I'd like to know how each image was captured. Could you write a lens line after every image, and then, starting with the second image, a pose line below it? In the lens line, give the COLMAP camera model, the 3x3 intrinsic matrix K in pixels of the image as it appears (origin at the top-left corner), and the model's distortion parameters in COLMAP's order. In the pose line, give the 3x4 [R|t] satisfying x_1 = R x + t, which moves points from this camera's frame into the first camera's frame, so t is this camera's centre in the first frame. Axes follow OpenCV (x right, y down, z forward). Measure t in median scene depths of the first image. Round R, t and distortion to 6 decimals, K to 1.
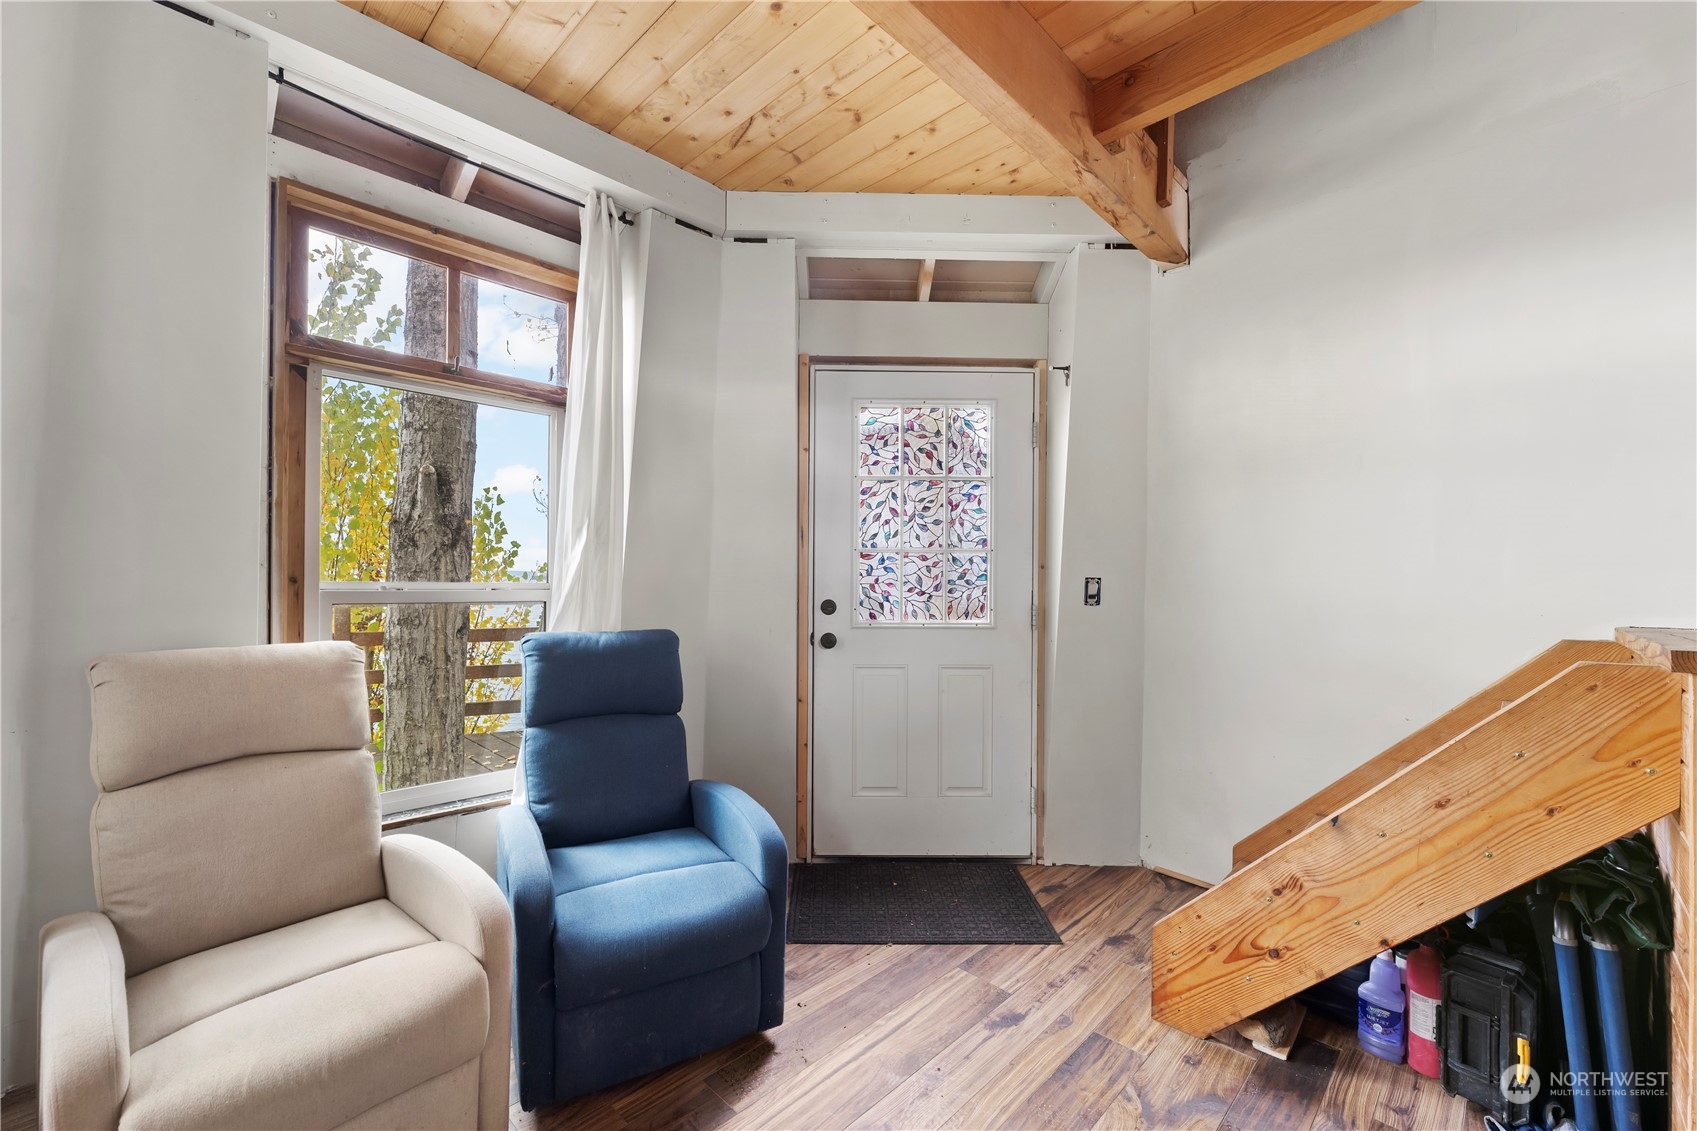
lens RADIAL K [[690.8, 0, 848.4], [0, 690.8, 575.5], [0, 0, 1]] dist [0.000618, 0.000693]
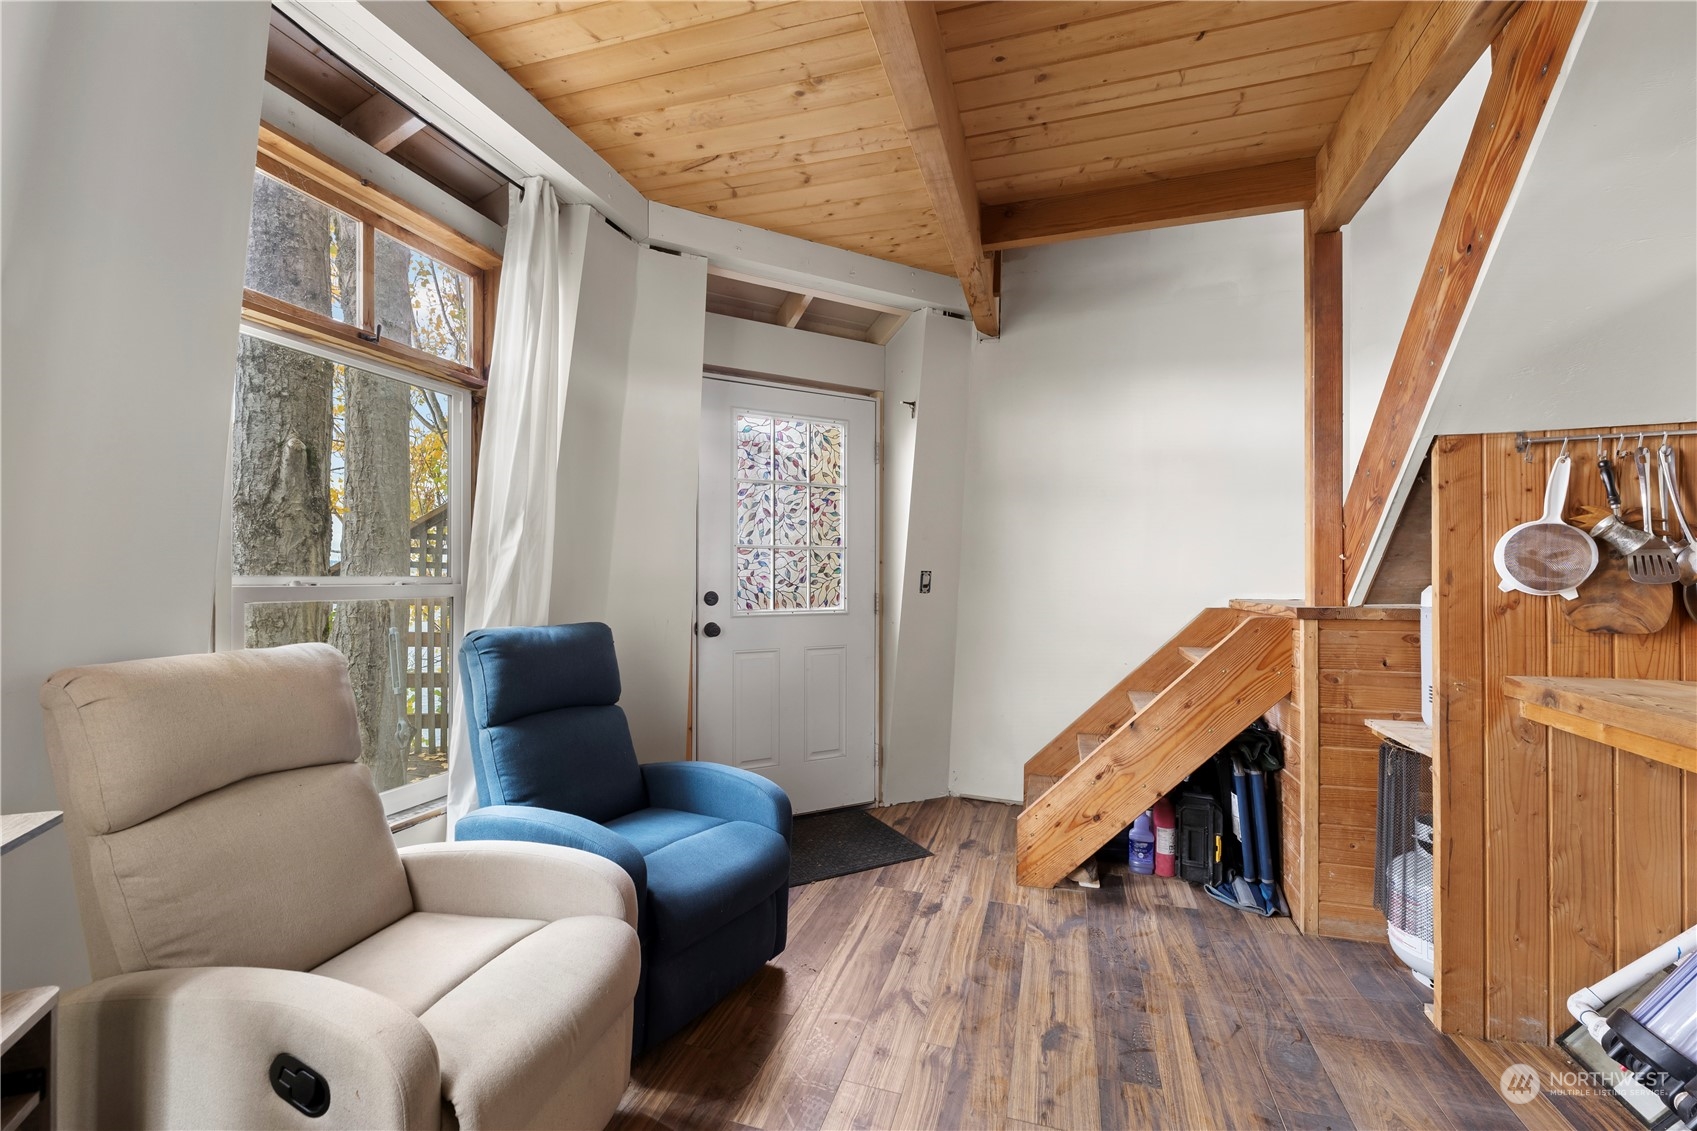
lens RADIAL K [[690.8, 0, 861.9], [0, 690.8, 571.0], [0, 0, 1]] dist [0.000618, 0.000693]
pose [[0.887630, -0.000939, 0.460556, -0.415405], [-0.000247, 0.999997, 0.002514, 0.000317], [-0.460557, -0.002345, 0.887627, -0.083895]]
